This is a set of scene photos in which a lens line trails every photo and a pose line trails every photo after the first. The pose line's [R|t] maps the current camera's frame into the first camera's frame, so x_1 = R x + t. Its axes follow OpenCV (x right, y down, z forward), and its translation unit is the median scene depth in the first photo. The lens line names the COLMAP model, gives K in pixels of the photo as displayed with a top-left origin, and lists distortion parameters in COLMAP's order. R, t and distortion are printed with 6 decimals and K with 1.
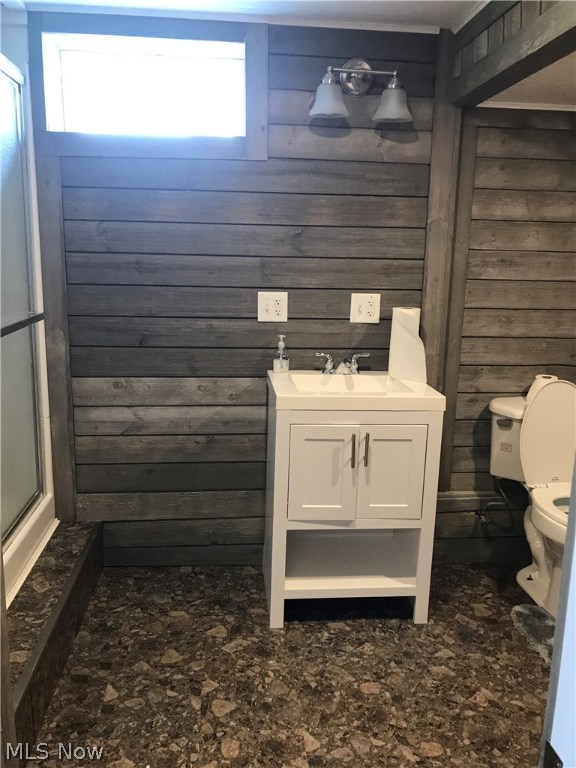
lens RADIAL K [[640.0, 0, 288.0], [0, 640.0, 383.7], [0, 0, 1]] dist [0.032560, -0.019419]
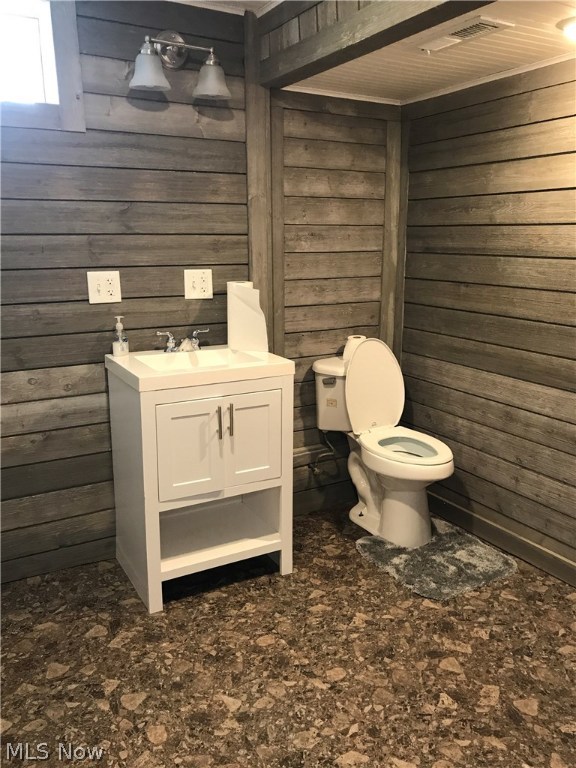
lens RADIAL K [[640.0, 0, 294.6], [0, 640.0, 385.5], [0, 0, 1]] dist [0.032560, -0.019419]
pose [[0.910438, -0.117184, 0.396699, -0.169436], [0.105007, 0.993092, 0.052360, 0.004365], [-0.400094, -0.006015, 0.916454, 0.010878]]
